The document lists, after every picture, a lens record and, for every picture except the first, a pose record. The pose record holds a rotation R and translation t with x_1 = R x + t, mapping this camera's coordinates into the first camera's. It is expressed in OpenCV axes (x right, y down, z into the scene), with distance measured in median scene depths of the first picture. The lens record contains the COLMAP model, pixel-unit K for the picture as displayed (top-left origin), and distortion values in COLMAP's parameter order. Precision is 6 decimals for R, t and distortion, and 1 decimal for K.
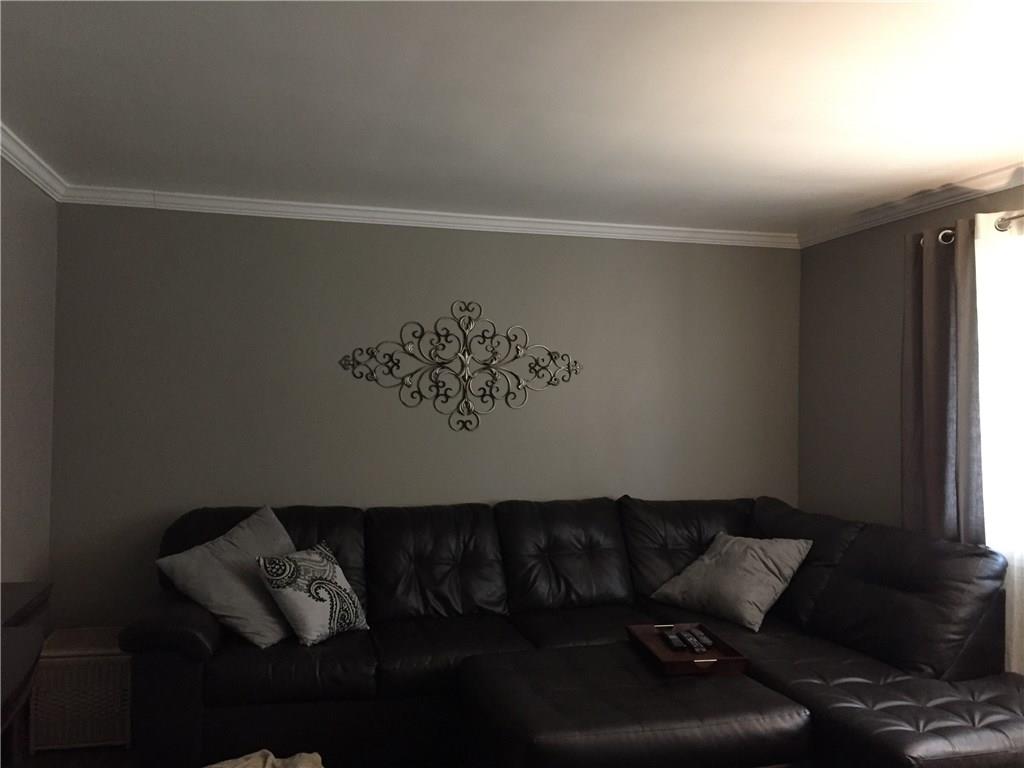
lens RADIAL K [[869.1, 0, 512.5], [0, 869.1, 385.3], [0, 0, 1]] dist [0.069303, -0.073106]
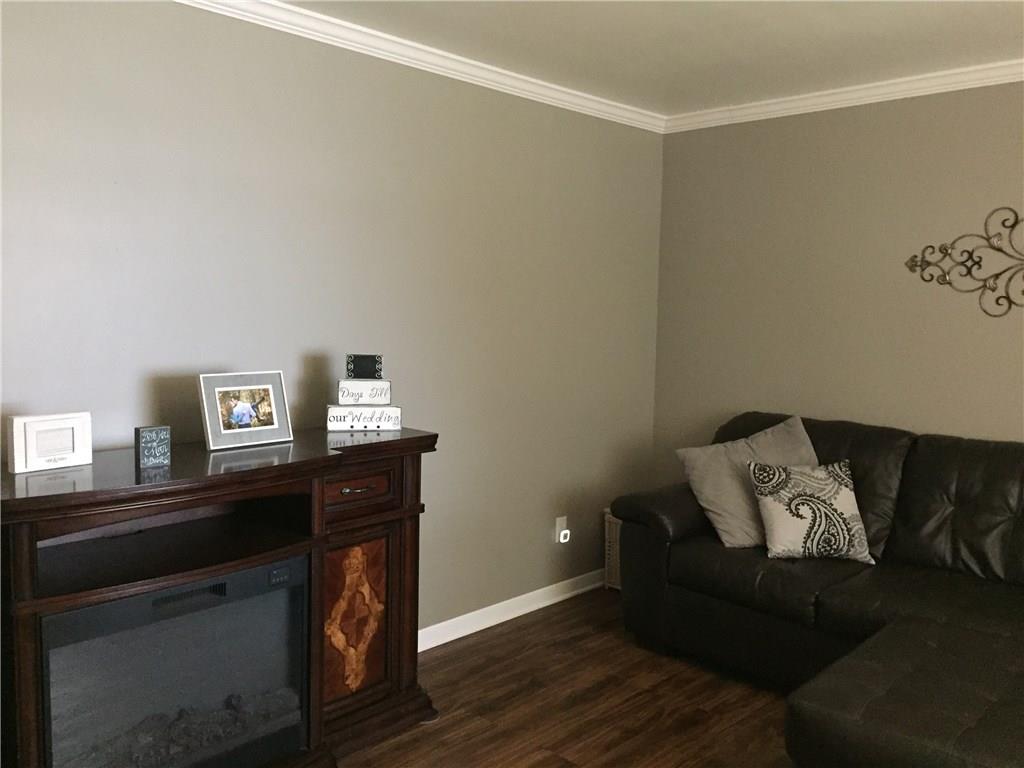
lens RADIAL K [[869.1, 0, 512.4], [0, 869.1, 380.6], [0, 0, 1]] dist [0.069303, -0.073106]
pose [[0.529074, 0.071304, -0.845575, 0.342646], [0.006522, 0.996092, 0.088077, 0.009836], [0.848551, -0.052114, 0.526542, 0.199053]]
